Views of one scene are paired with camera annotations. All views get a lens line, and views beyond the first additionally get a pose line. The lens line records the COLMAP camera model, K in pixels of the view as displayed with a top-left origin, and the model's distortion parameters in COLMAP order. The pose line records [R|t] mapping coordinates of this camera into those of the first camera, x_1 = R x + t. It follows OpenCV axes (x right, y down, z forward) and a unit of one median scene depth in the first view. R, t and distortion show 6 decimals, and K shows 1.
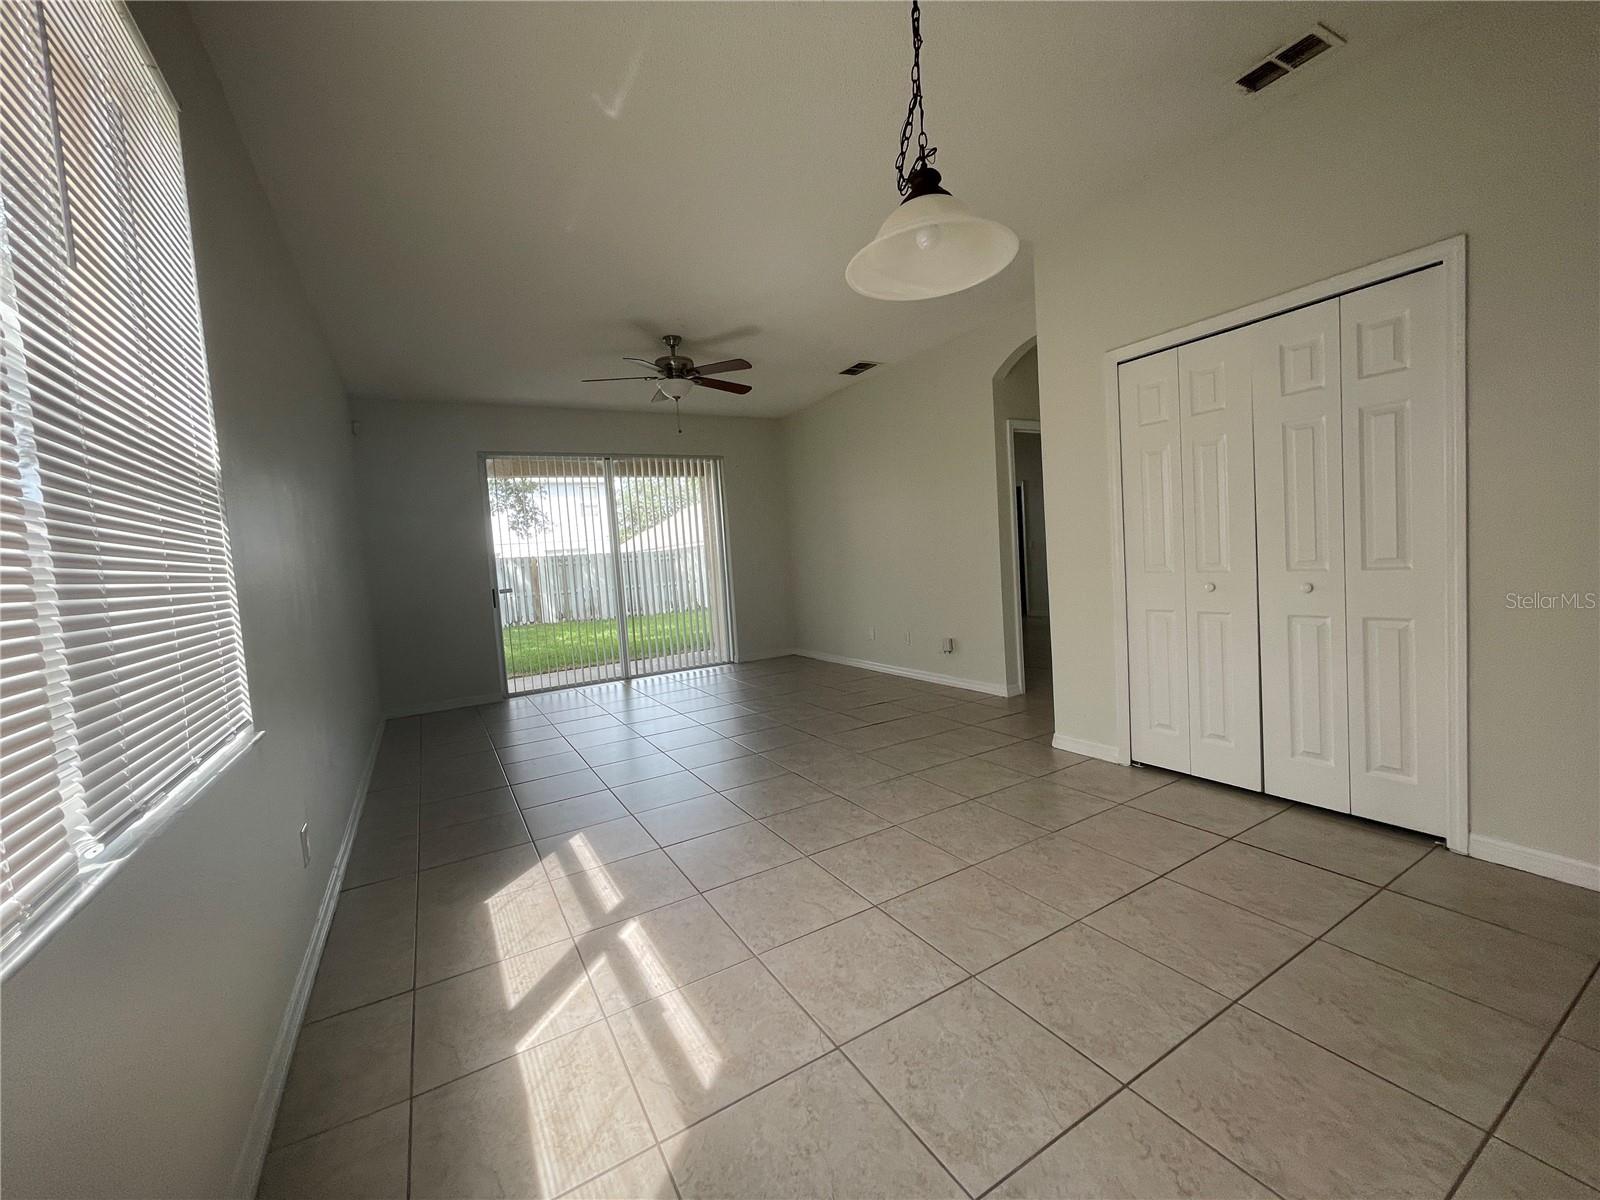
lens RADIAL K [[644.4, 0, 795.6], [0, 644.4, 597.8], [0, 0, 1]] dist [0.003414, 0.000628]
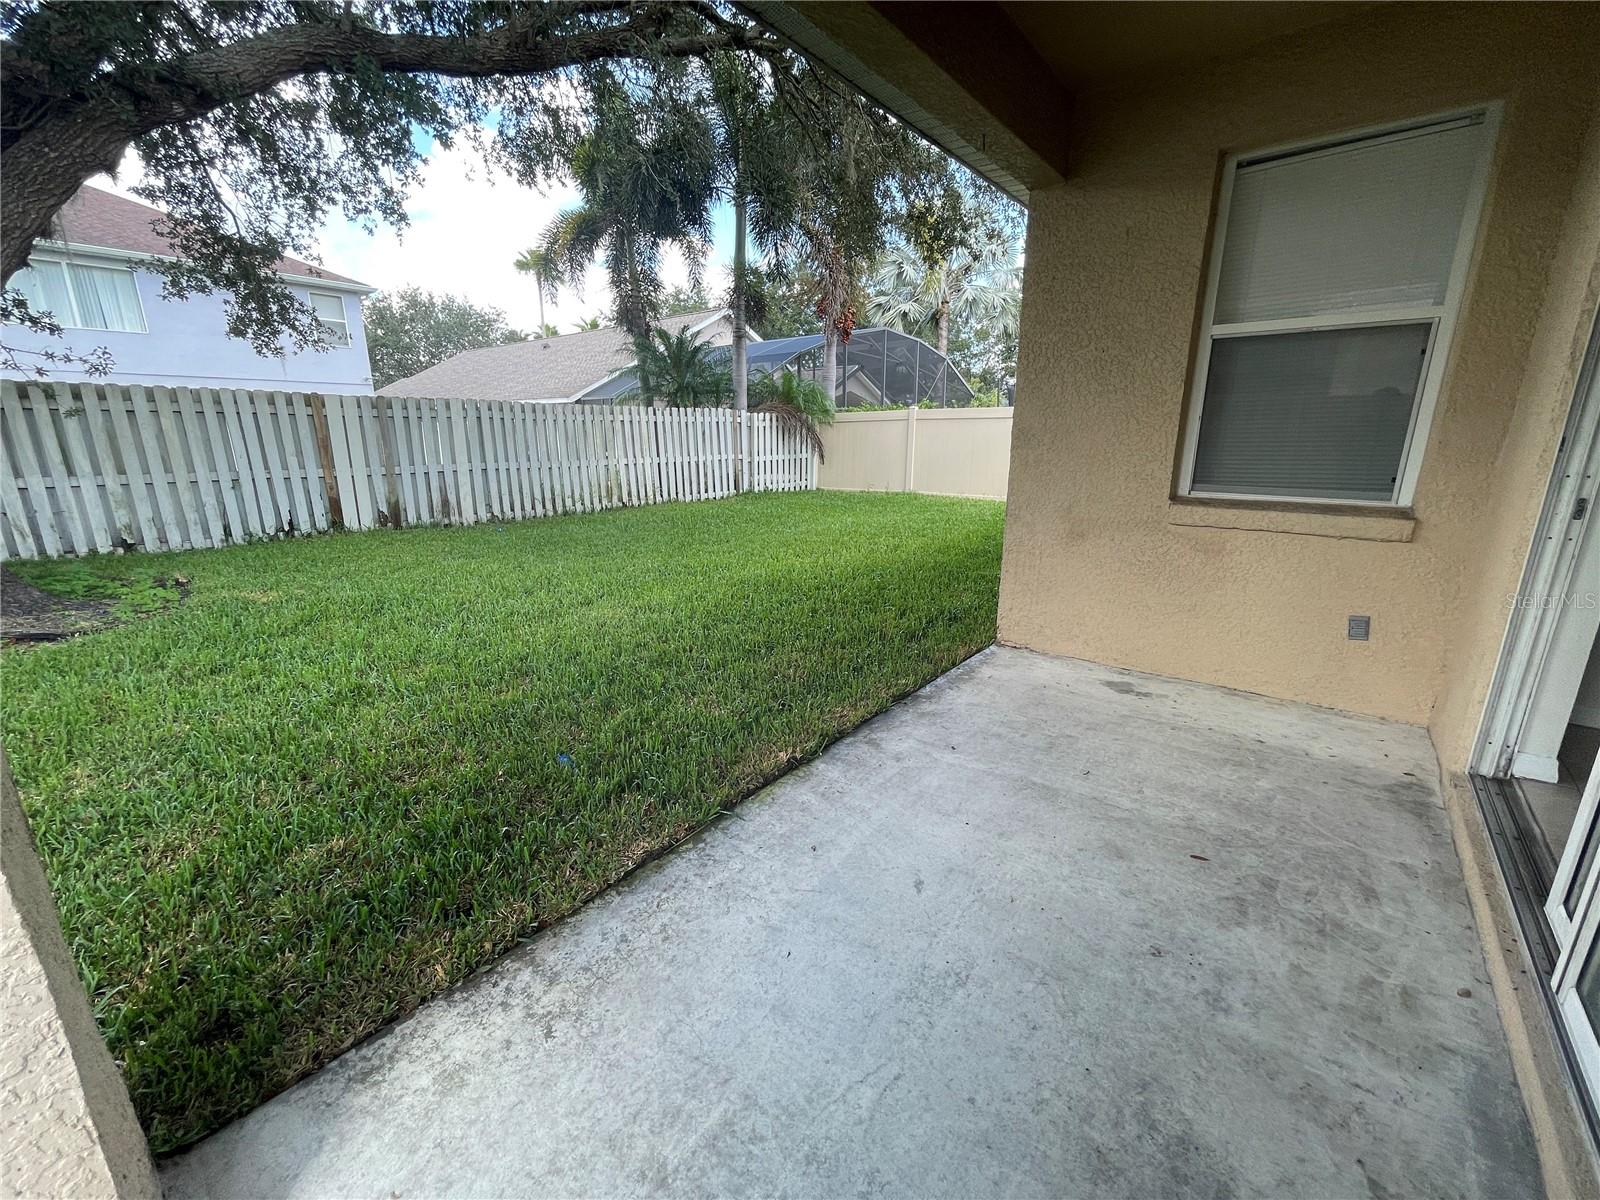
lens RADIAL K [[644.4, 0, 805.2], [0, 644.4, 598.5], [0, 0, 1]] dist [0.003414, 0.000628]
pose [[0.939855, -0.006509, 0.341512, -0.218963], [-0.051756, 0.985561, 0.161218, -0.008614], [-0.337630, -0.169197, 0.925947, 0.395212]]
